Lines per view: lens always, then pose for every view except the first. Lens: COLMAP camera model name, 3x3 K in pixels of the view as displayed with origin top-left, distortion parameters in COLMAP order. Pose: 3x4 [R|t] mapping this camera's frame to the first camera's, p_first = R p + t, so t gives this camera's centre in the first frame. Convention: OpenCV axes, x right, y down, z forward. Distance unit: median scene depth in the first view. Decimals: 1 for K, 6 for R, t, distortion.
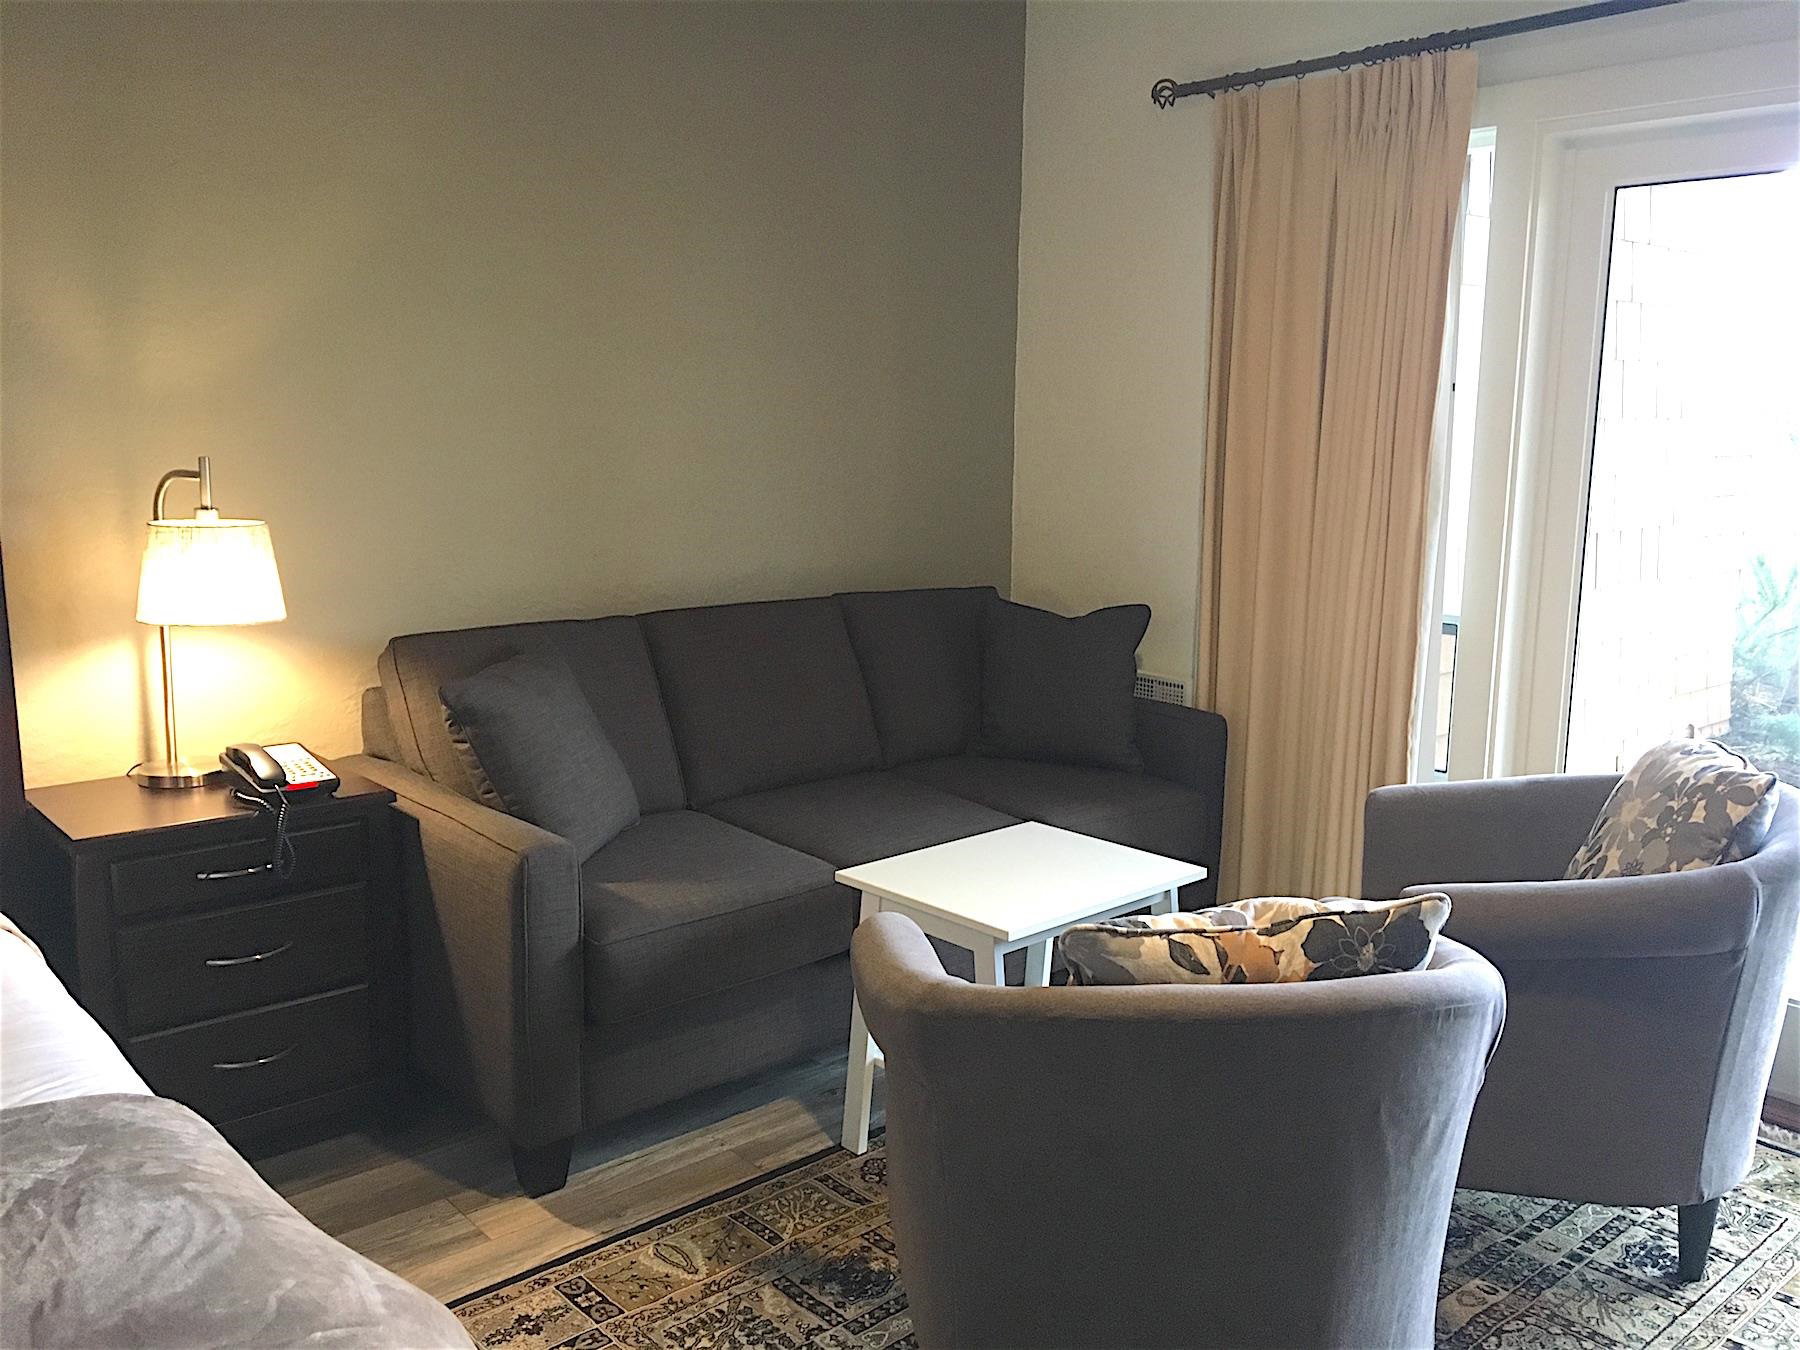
lens RADIAL K [[1544.4, 0, 900.0], [0, 1544.4, 675.0], [0, 0, 1]] dist [0.124166, -0.185942]
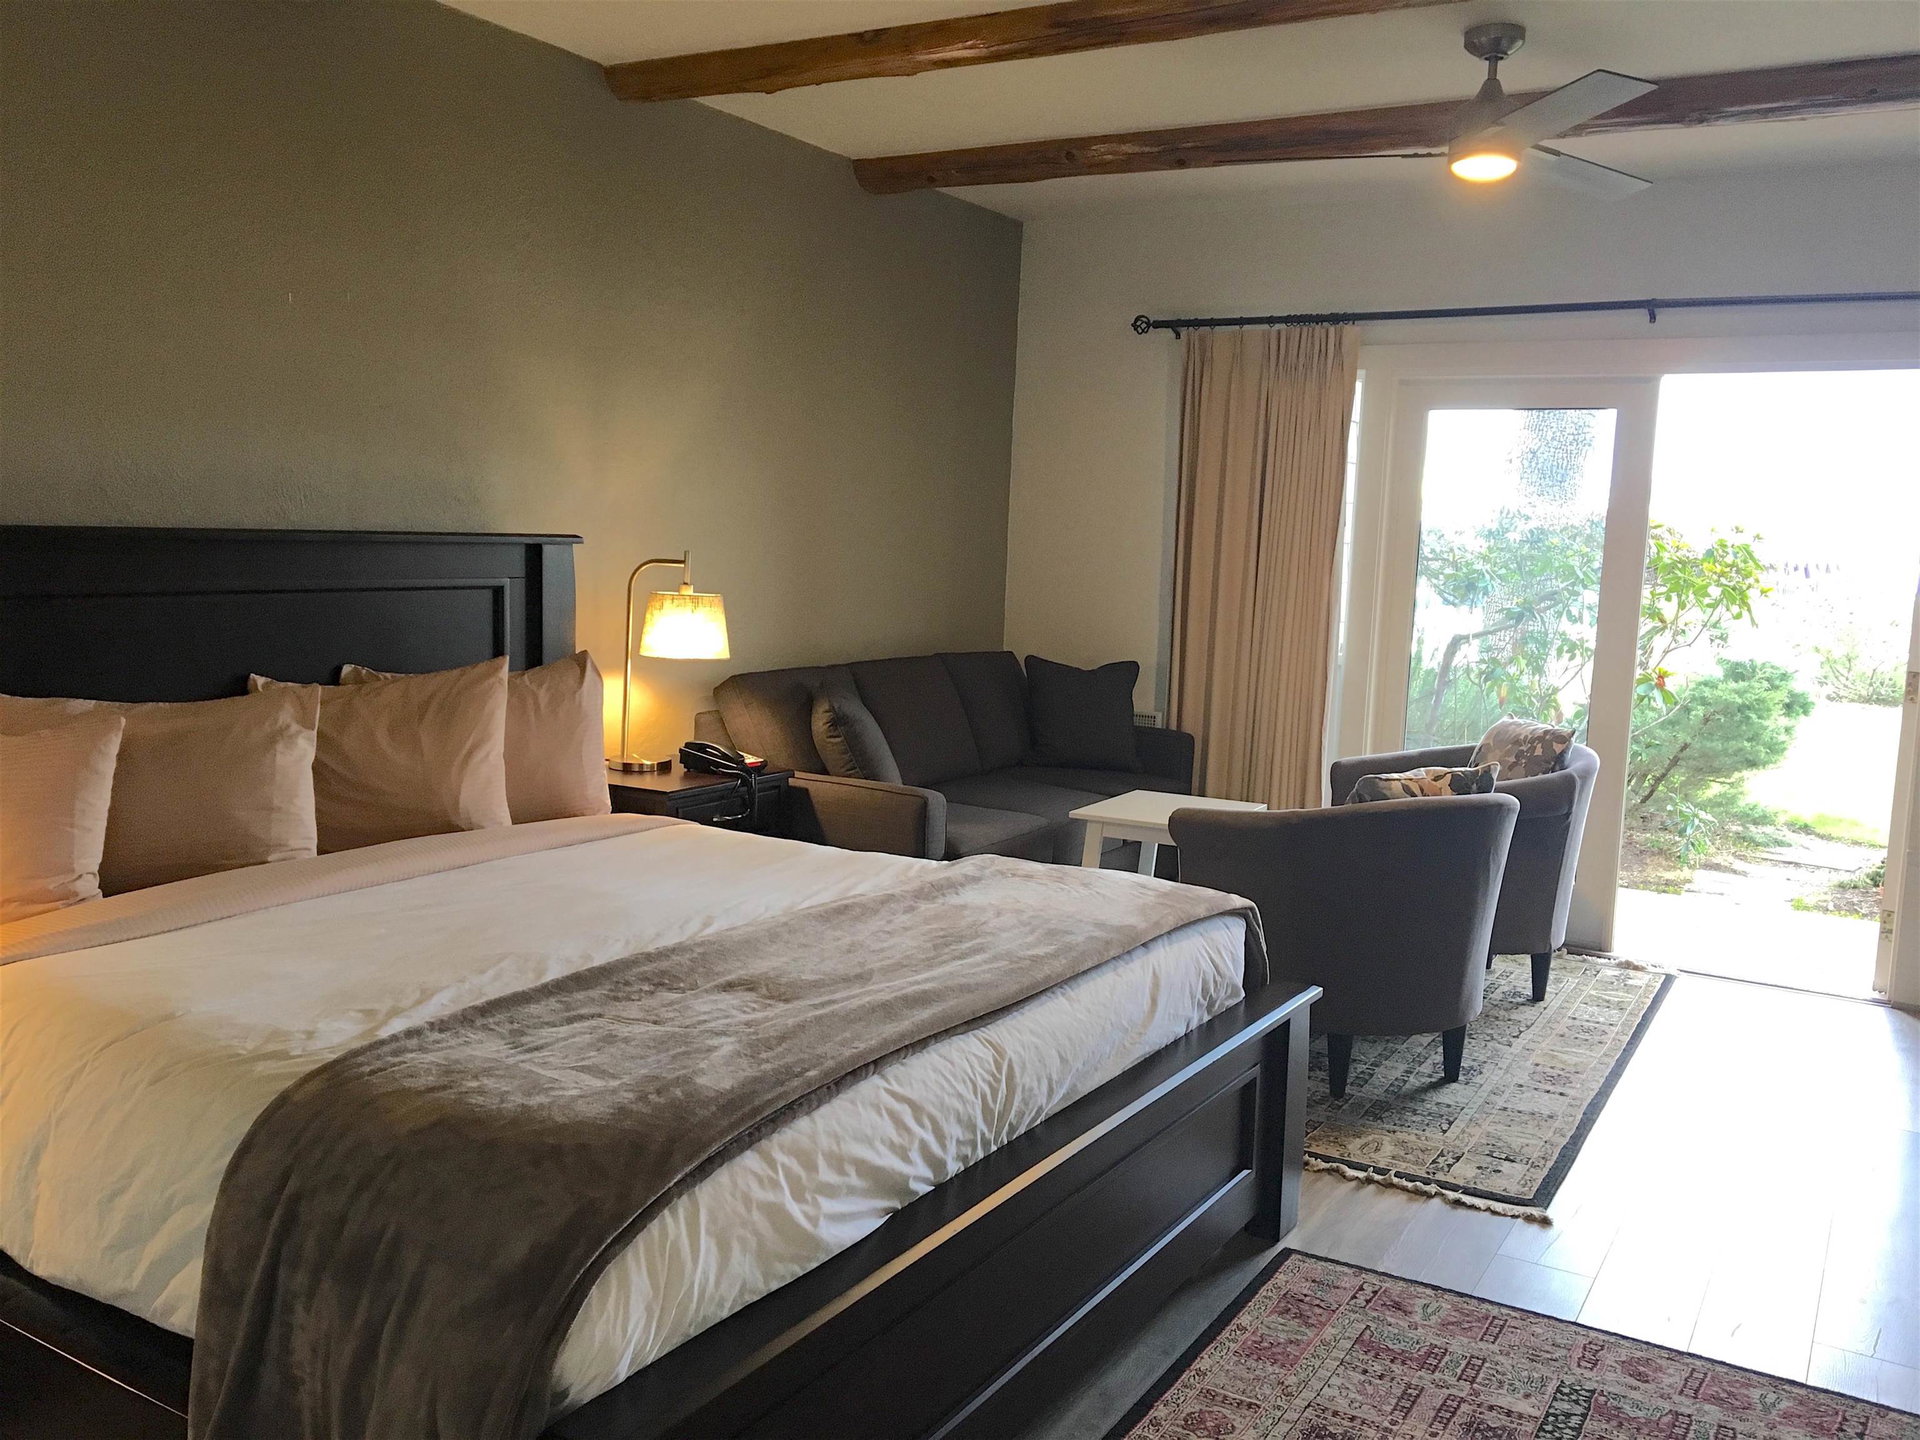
lens RADIAL K [[1610.0, 0, 960.0], [0, 1610.0, 720.0], [0, 0, 1]] dist [0.063646, -0.263688]
pose [[0.952574, -0.012556, 0.304049, -0.549478], [0.026248, 0.998815, -0.040986, 0.081135], [-0.303174, 0.047023, 0.951774, -0.478152]]
